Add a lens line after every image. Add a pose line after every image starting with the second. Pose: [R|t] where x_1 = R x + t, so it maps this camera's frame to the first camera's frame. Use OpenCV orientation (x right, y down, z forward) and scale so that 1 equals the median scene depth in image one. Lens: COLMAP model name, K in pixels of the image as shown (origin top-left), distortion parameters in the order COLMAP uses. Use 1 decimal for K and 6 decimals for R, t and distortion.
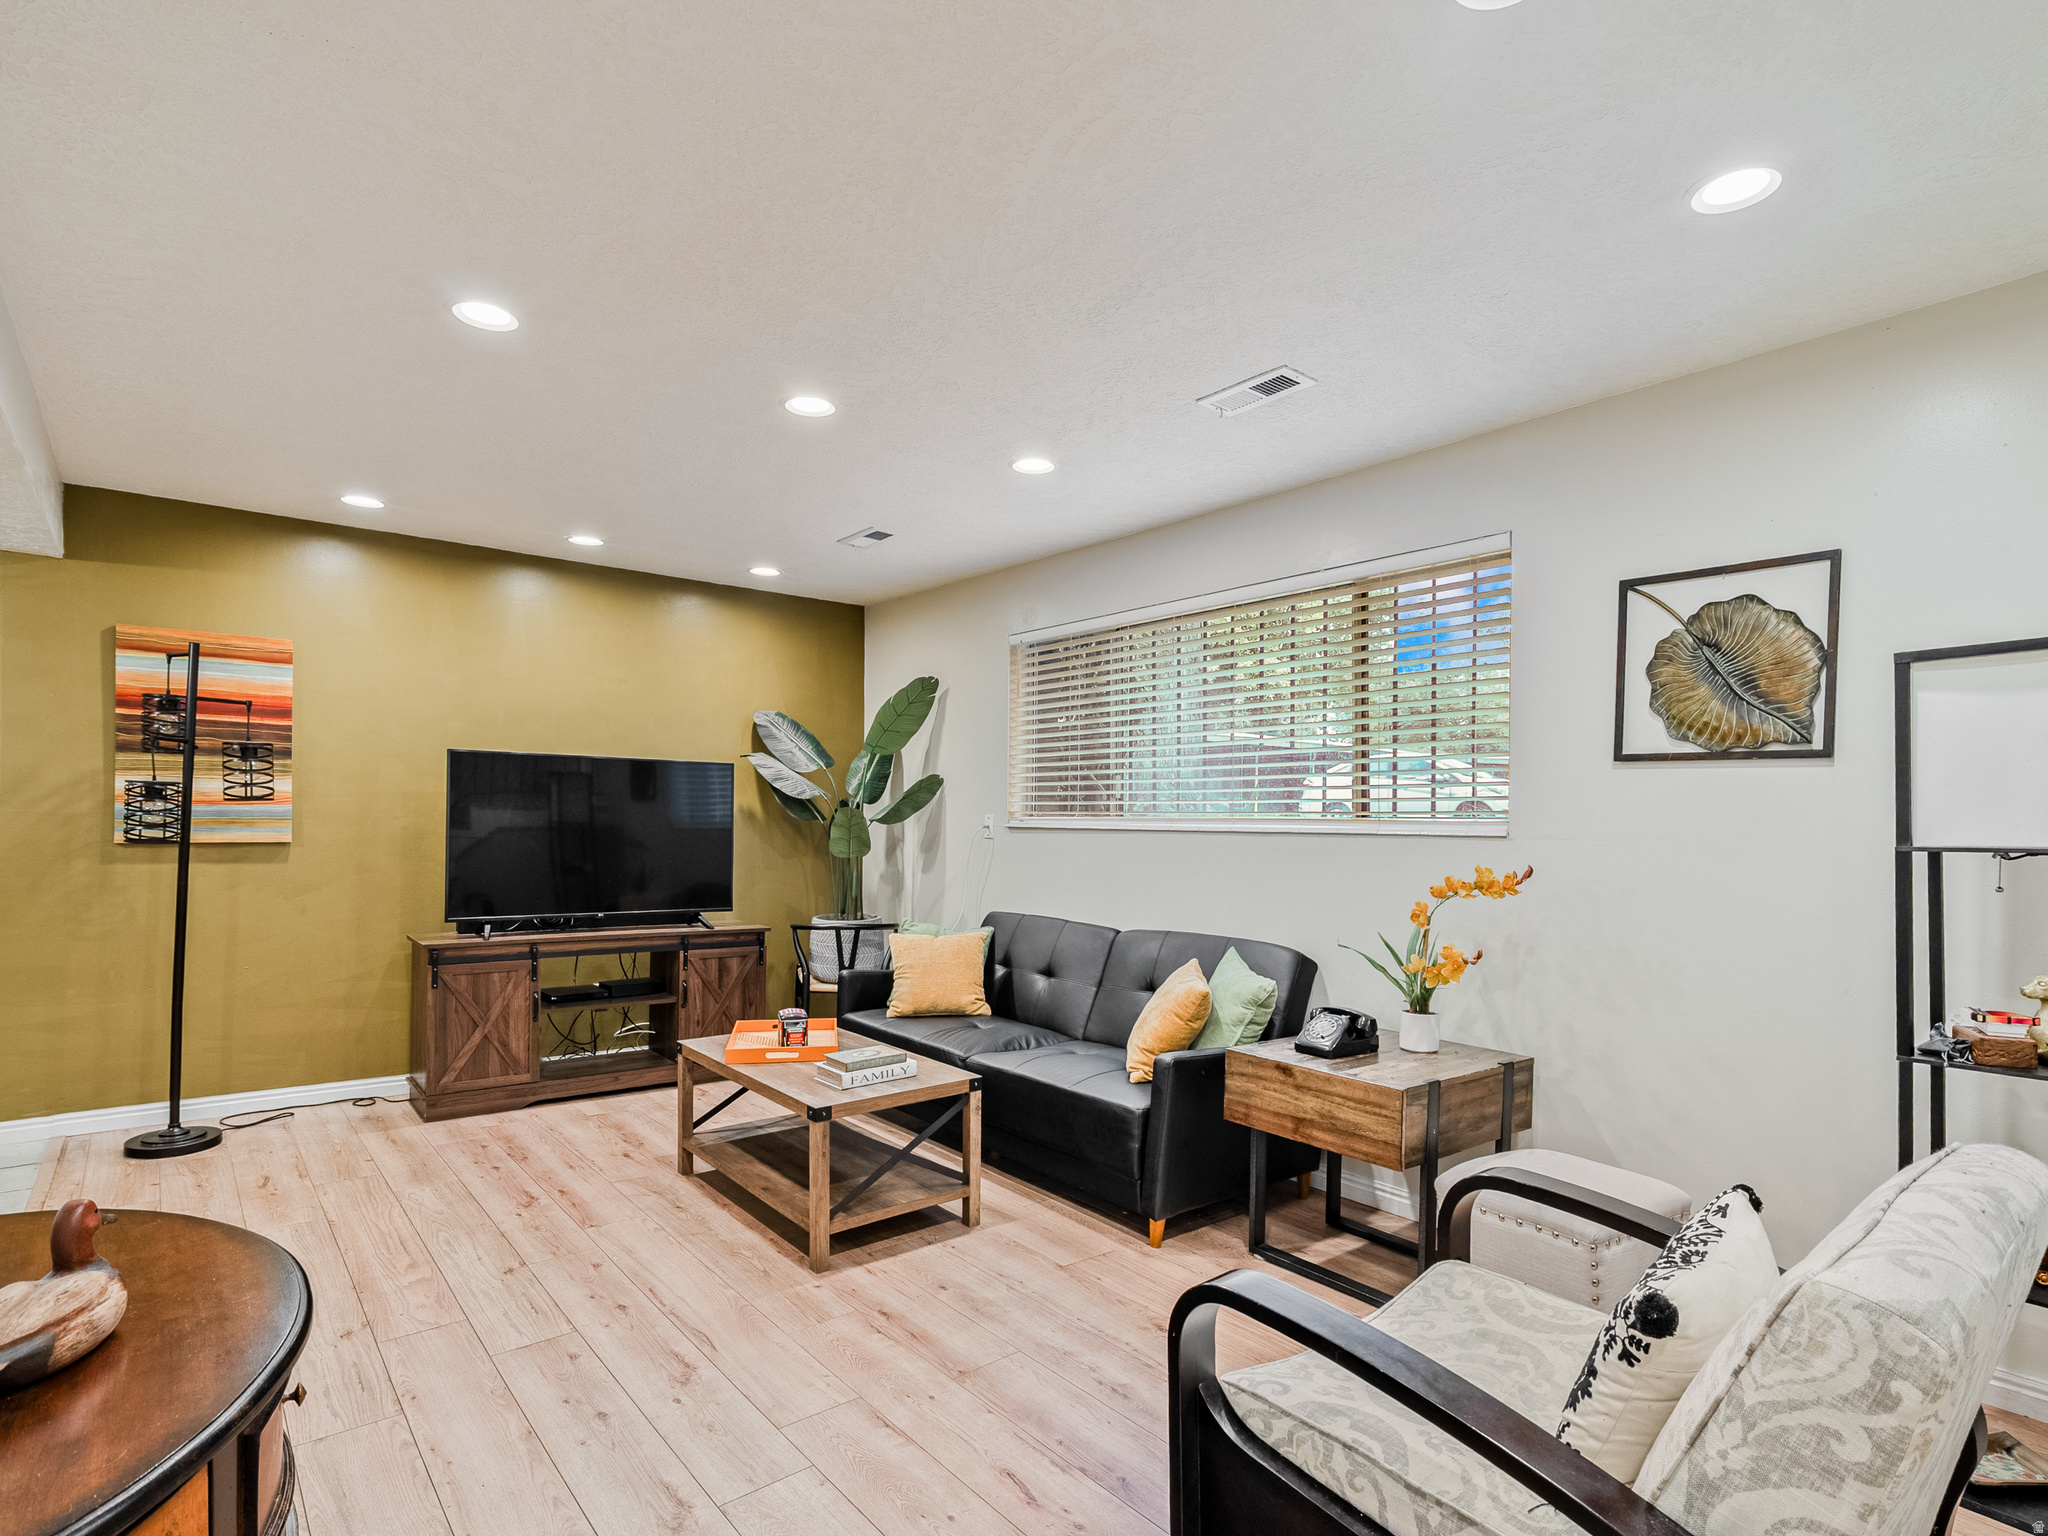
lens RADIAL K [[1046.4, 0, 1020.2], [0, 1046.4, 835.4], [0, 0, 1]] dist [-0.010379, 0.006339]
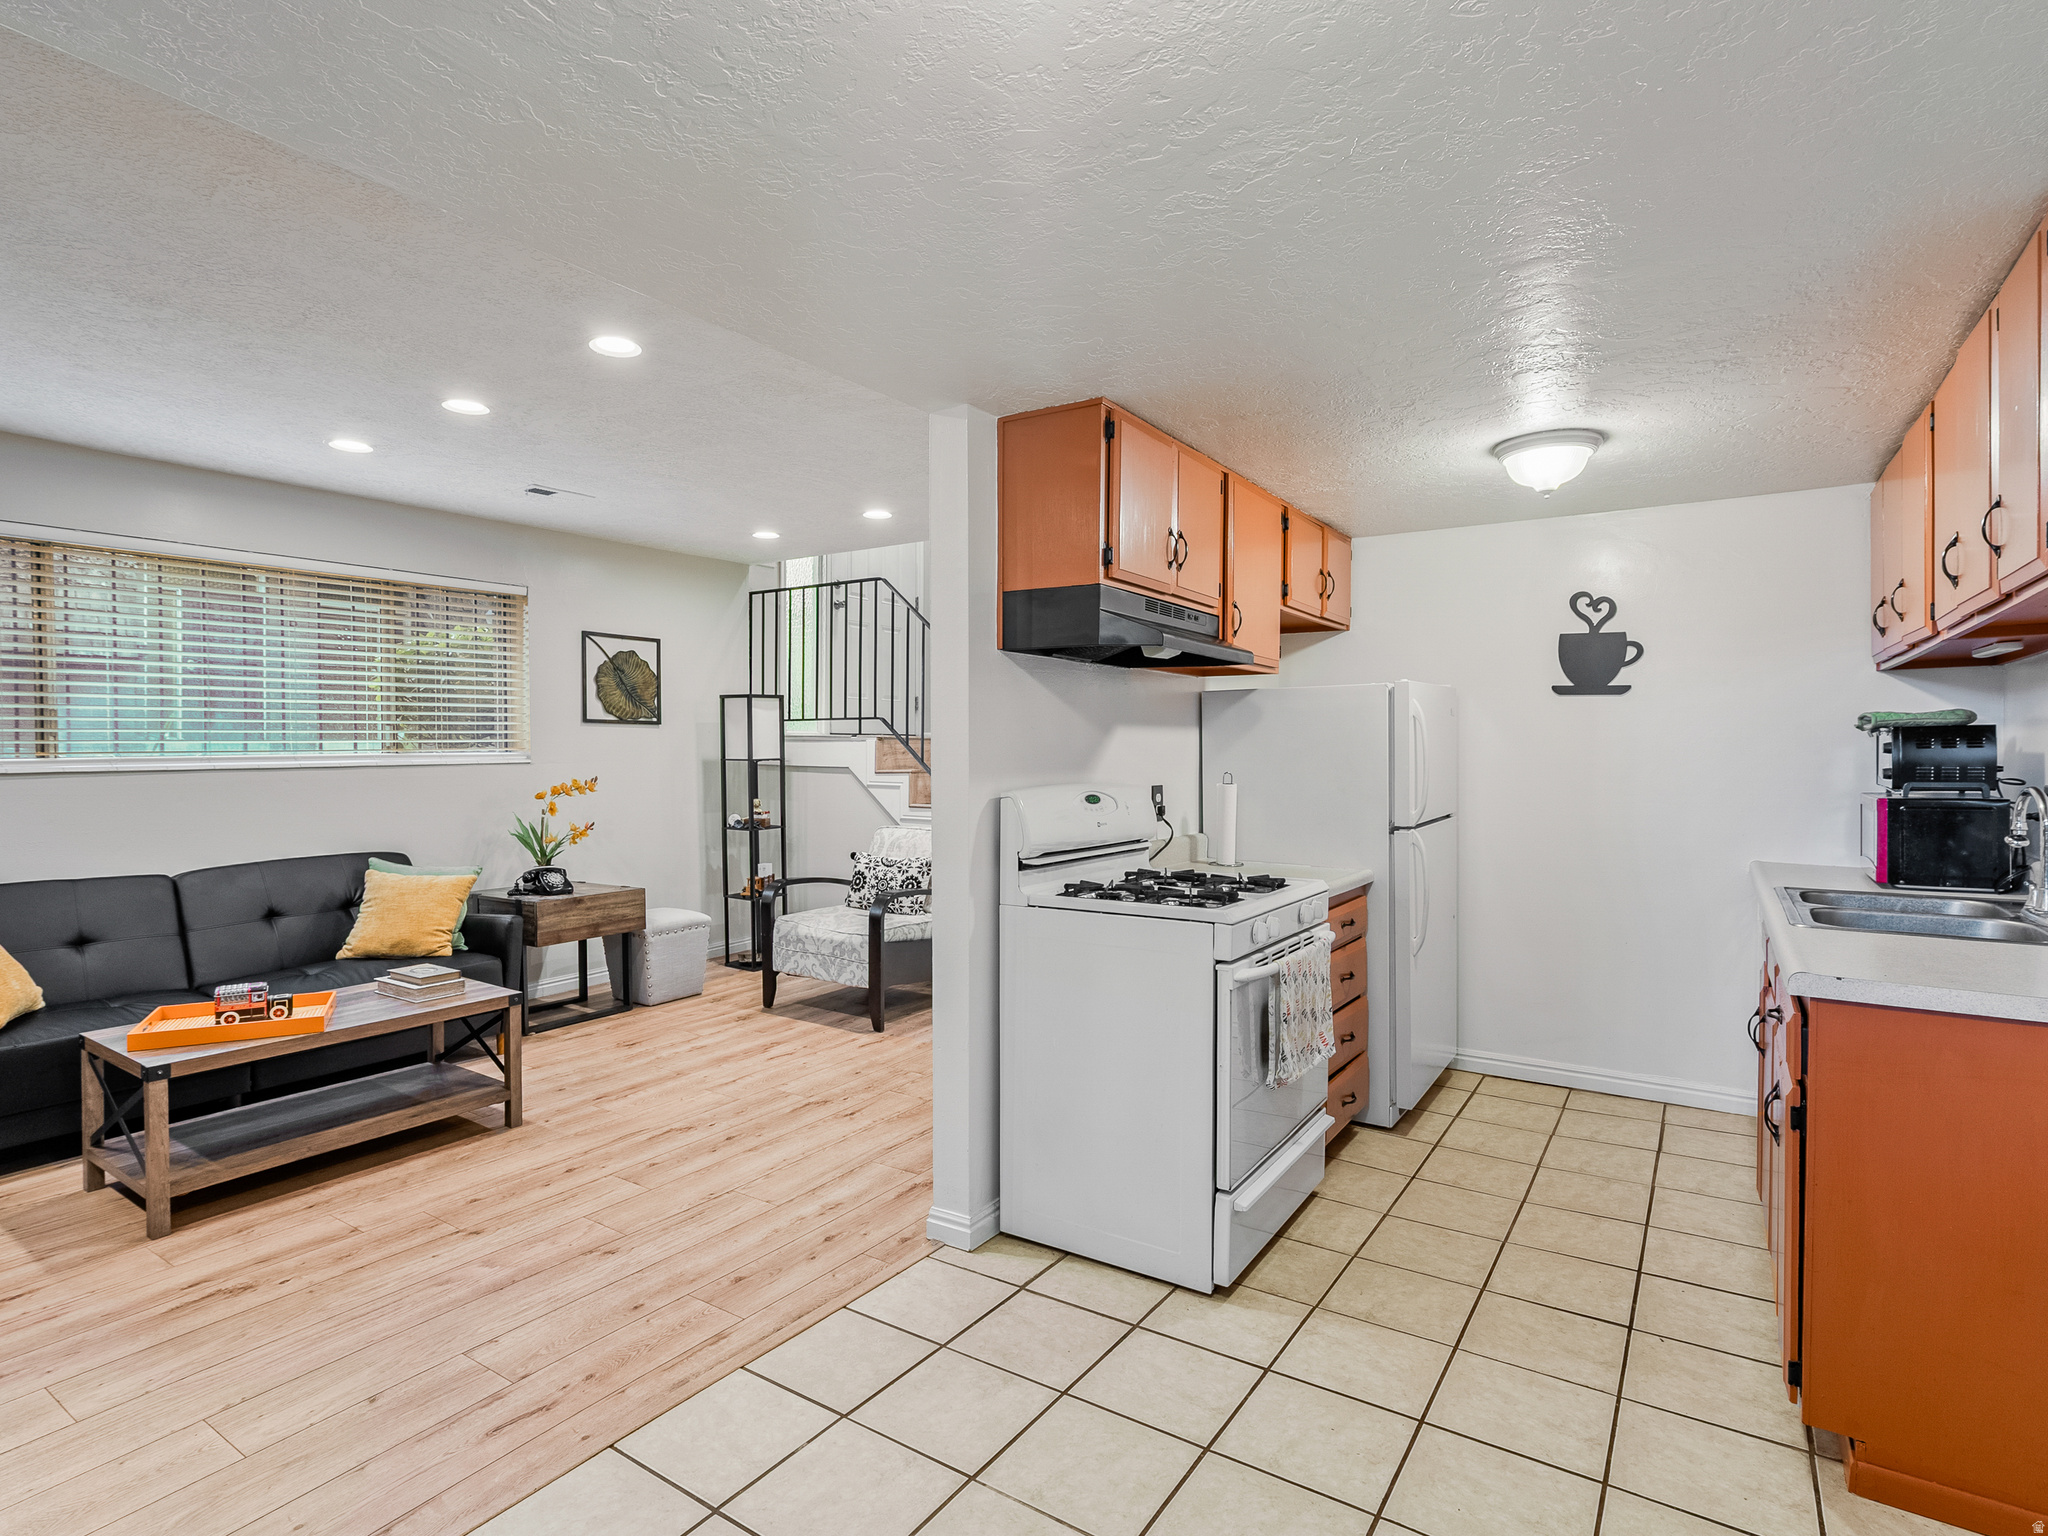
lens RADIAL K [[1046.4, 0, 1022.7], [0, 1046.4, 768.5], [0, 0, 1]] dist [-0.010379, 0.006339]
pose [[-0.296797, -0.030036, 0.954468, -1.628820], [0.014722, 0.999243, 0.036023, -0.044454], [-0.954827, 0.024743, -0.296130, 0.827613]]
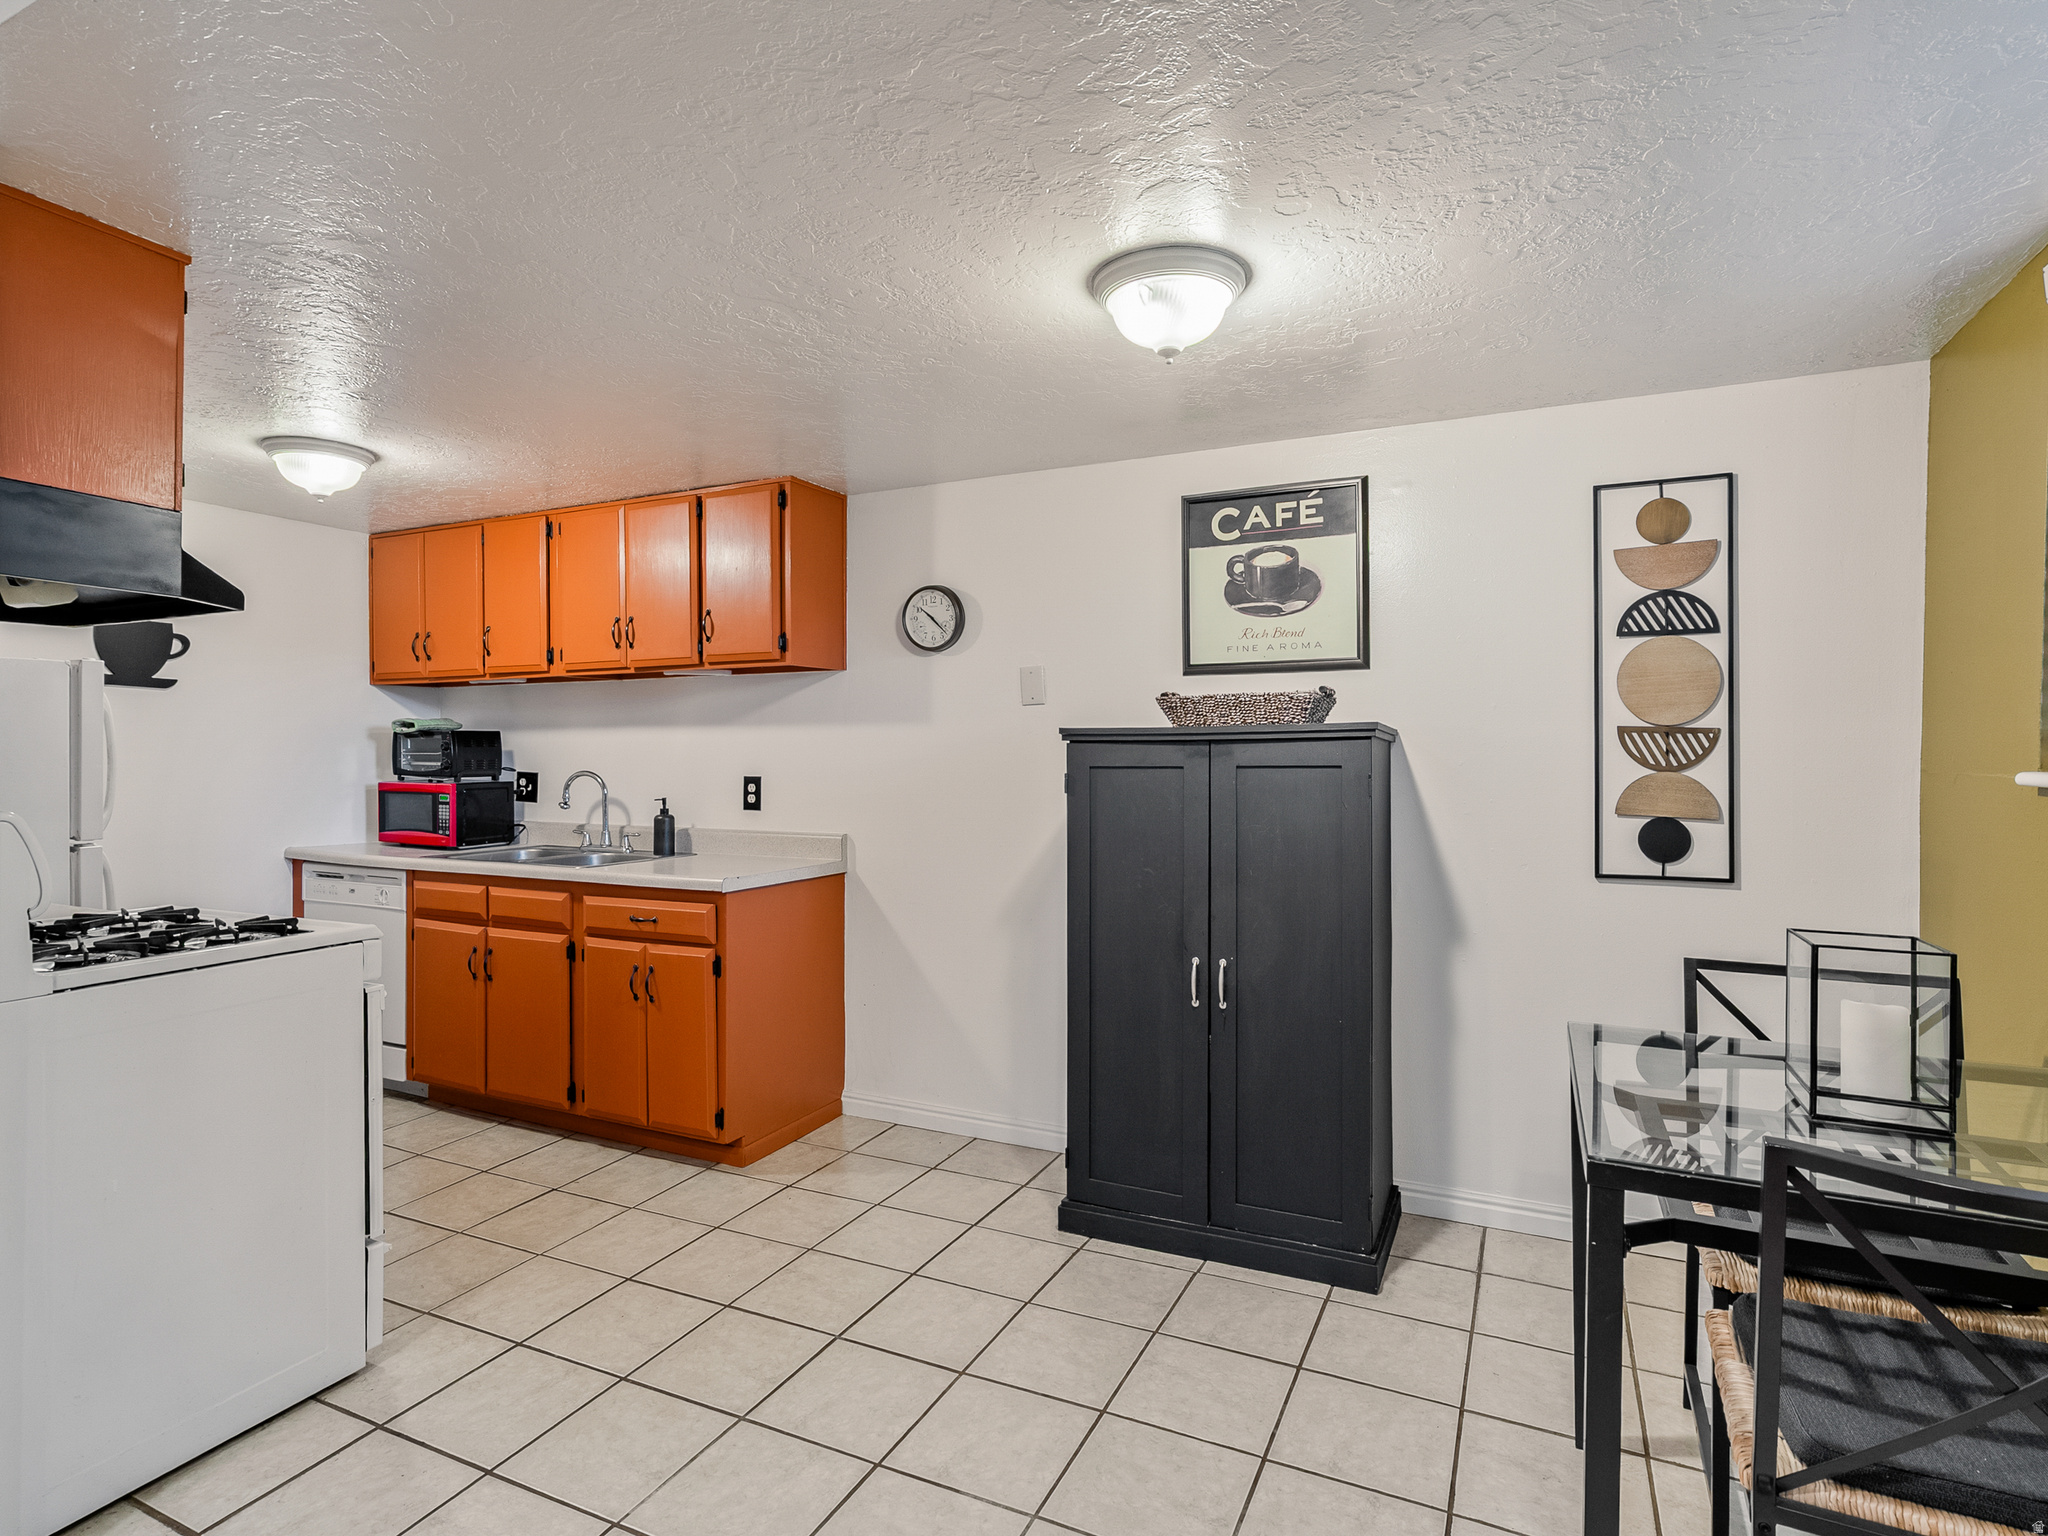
lens RADIAL K [[1046.4, 0, 1015.7], [0, 1046.4, 762.5], [0, 0, 1]] dist [-0.010379, 0.006339]
pose [[-0.904193, -0.011369, -0.426973, -0.940142], [-0.022662, 0.999515, 0.021378, -0.040322], [0.426522, 0.029006, -0.904012, 1.320900]]
